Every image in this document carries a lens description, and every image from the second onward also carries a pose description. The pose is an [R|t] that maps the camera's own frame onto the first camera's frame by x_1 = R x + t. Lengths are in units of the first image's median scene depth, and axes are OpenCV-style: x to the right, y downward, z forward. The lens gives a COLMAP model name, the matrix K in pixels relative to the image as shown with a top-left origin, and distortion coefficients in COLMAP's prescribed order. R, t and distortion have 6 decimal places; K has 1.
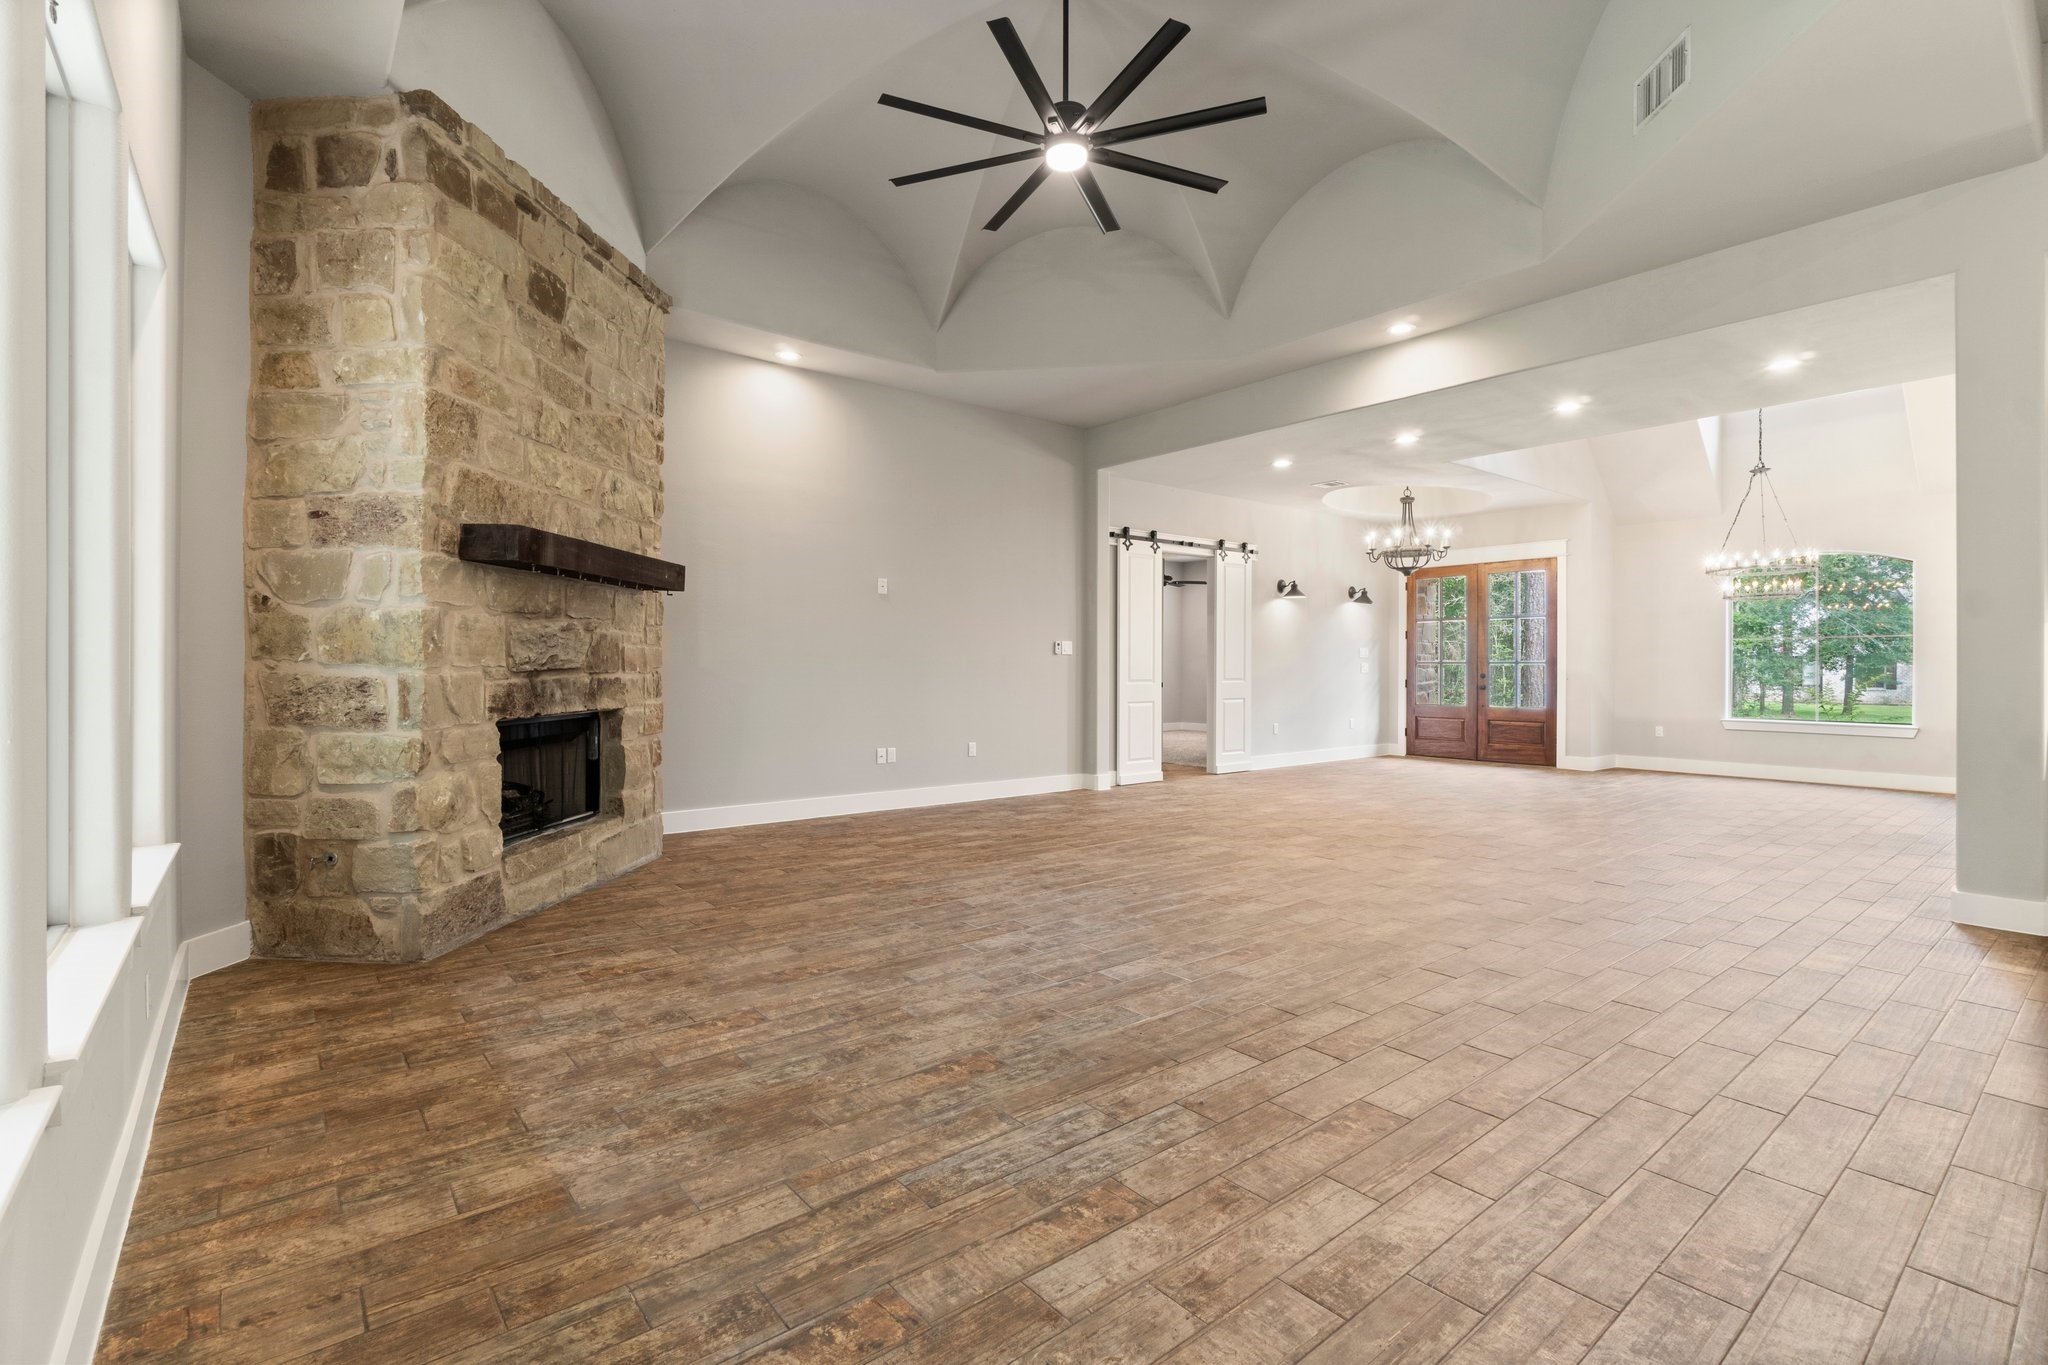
lens RADIAL K [[935.2, 0, 1020.0], [0, 935.2, 669.0], [0, 0, 1]] dist [-0.014917, -0.000043]
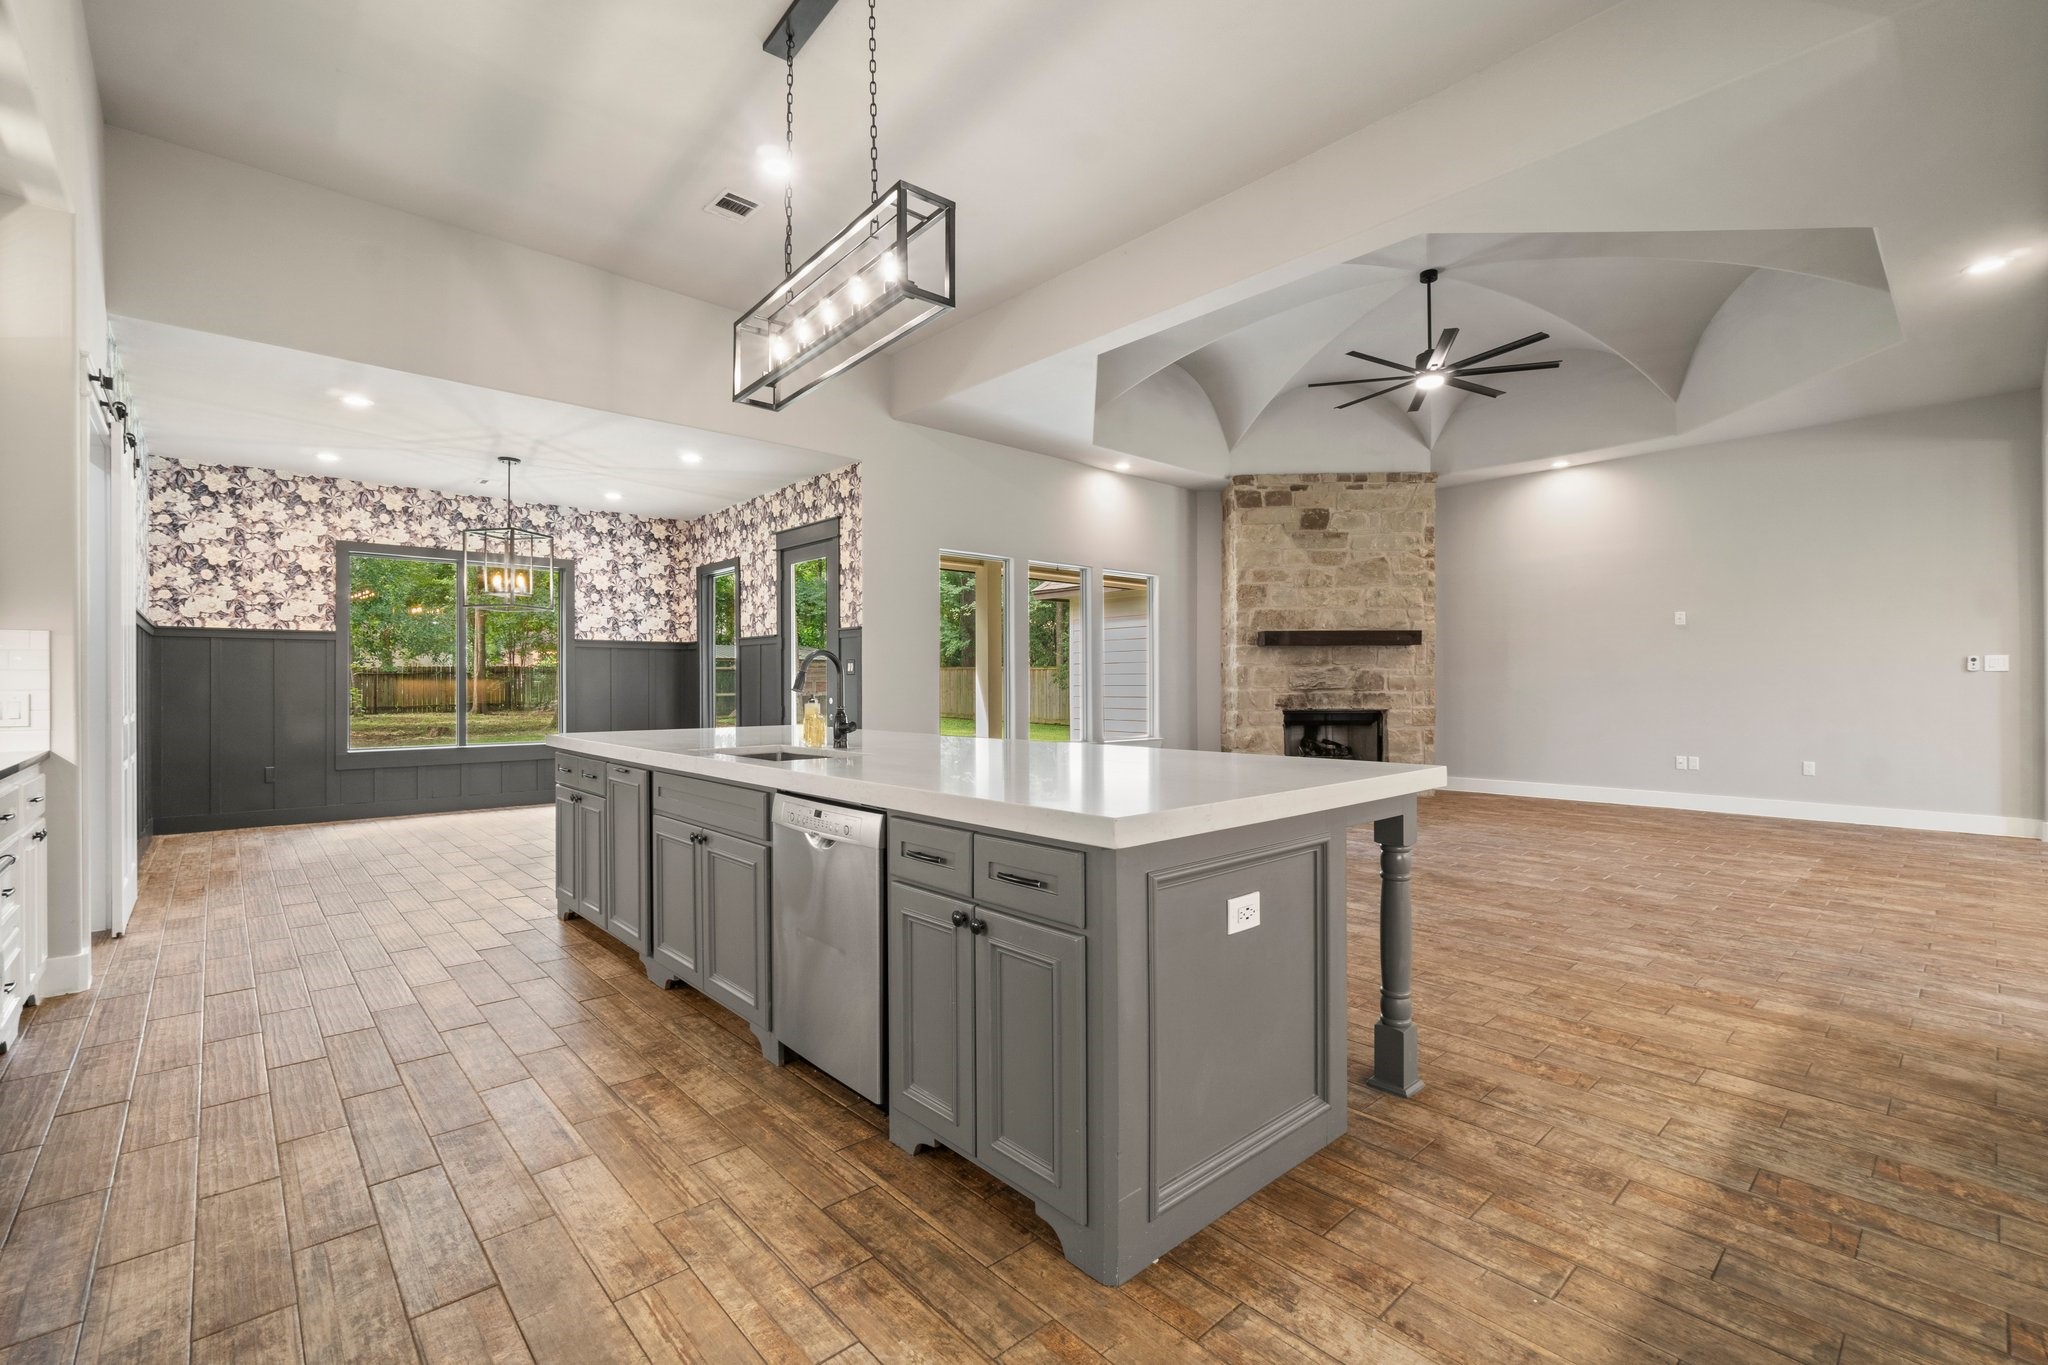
lens RADIAL K [[894.9, 0, 1010.2], [0, 894.9, 683.9], [0, 0, 1]] dist [-0.002340, 0.001069]
pose [[0.049247, -0.004341, -0.998777, 1.433460], [-0.000277, 0.999990, -0.004360, -0.001264], [0.998787, 0.000492, 0.049245, 0.153807]]
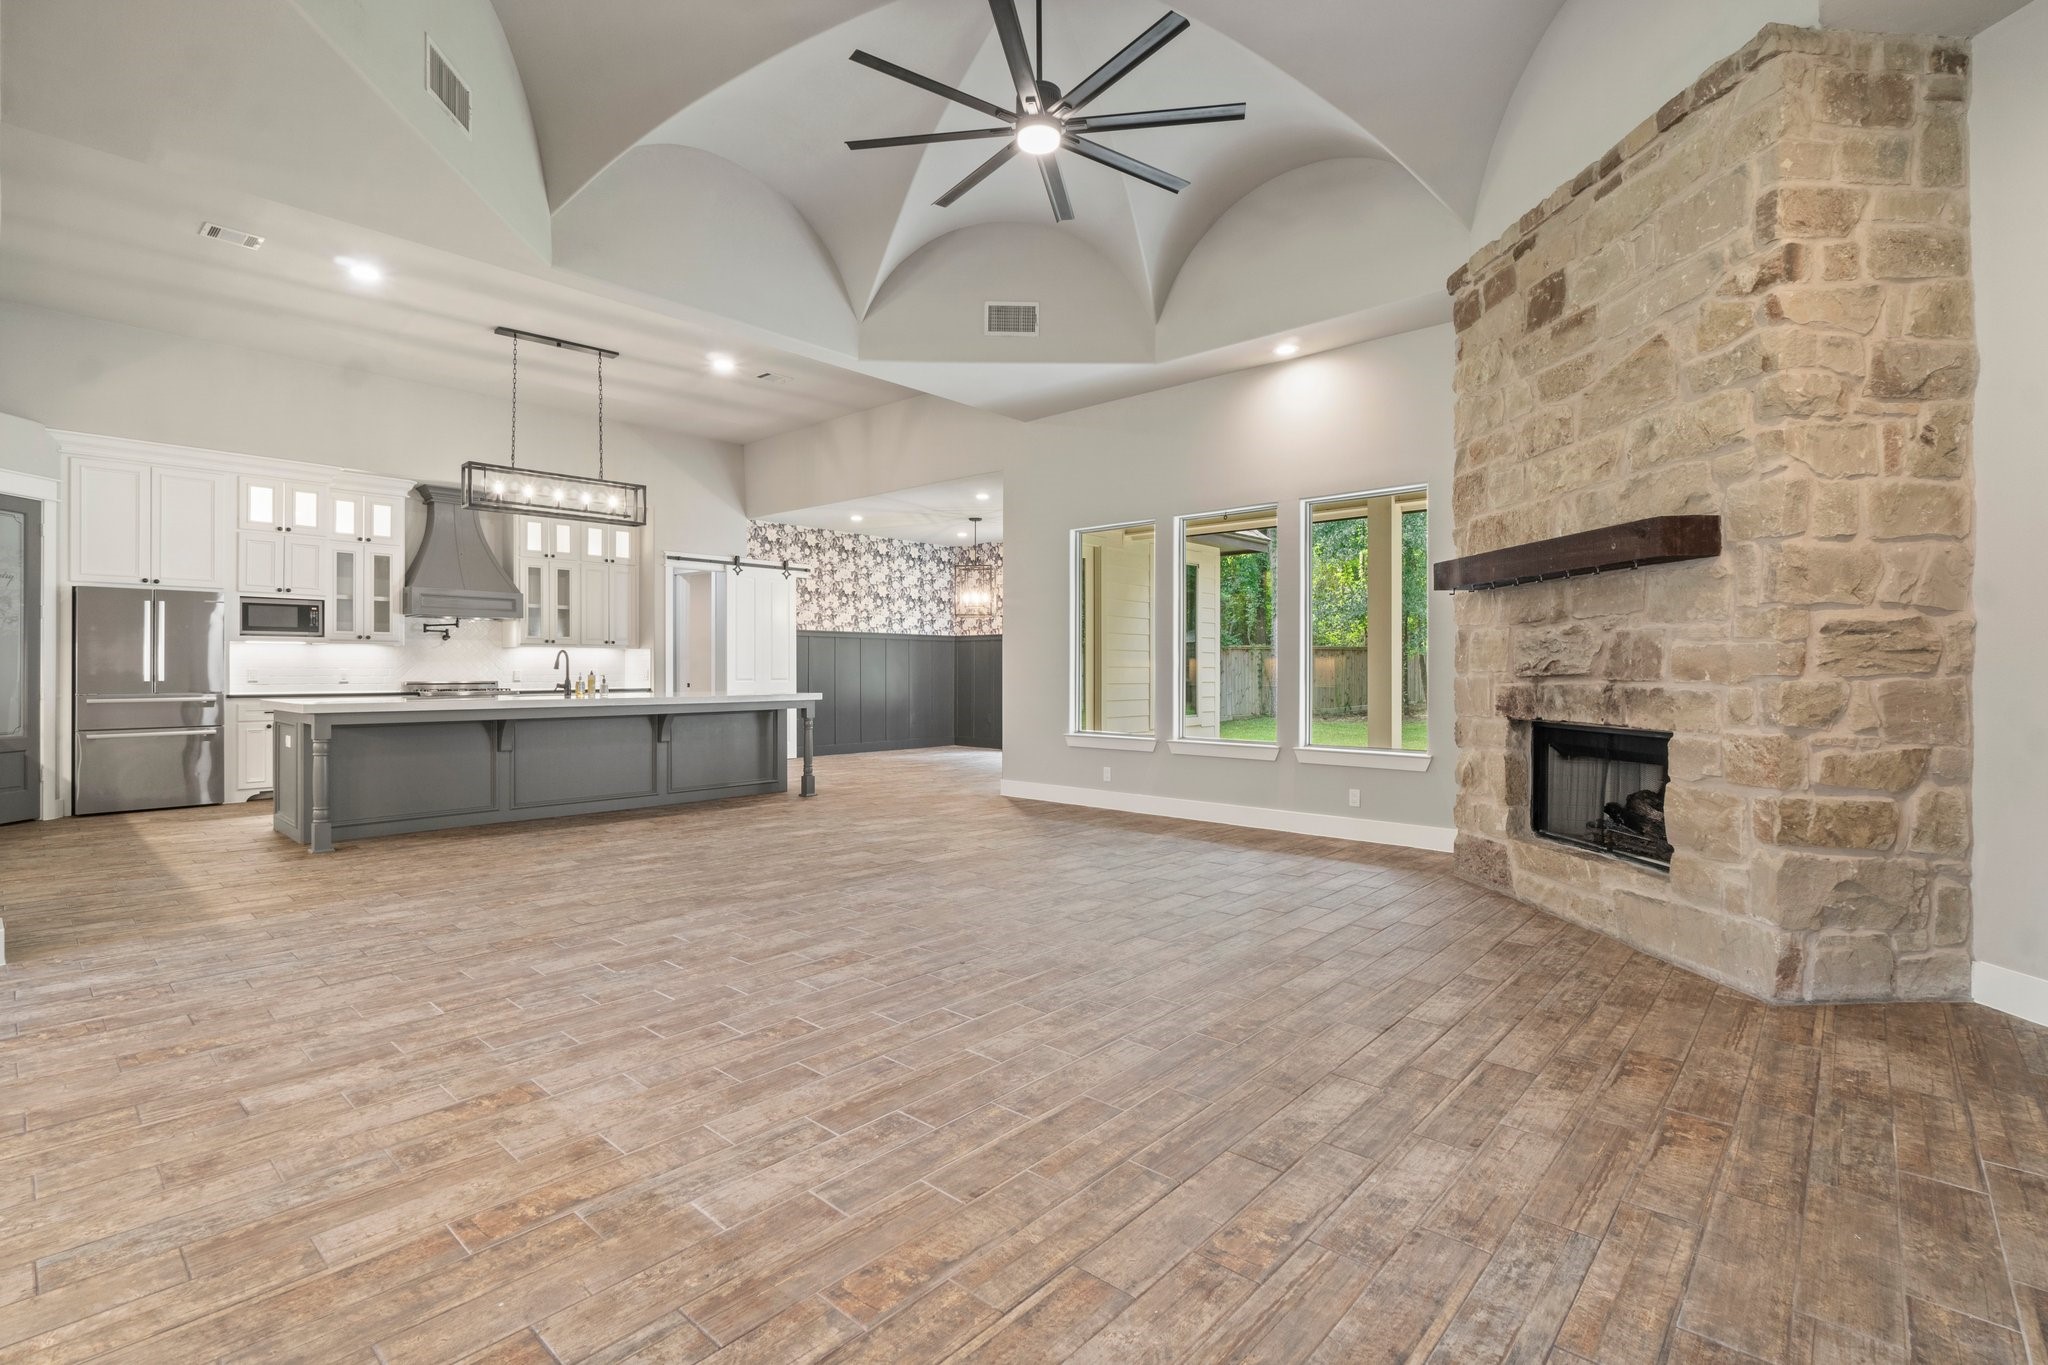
lens RADIAL K [[944.1, 0, 1004.9], [0, 944.1, 672.2], [0, 0, 1]] dist [-0.014841, 0.005533]
pose [[-0.990333, -0.002318, -0.138690, 0.192418], [-0.003477, 0.999961, 0.008114, -0.007651], [0.138666, 0.008518, -0.990303, 1.746470]]
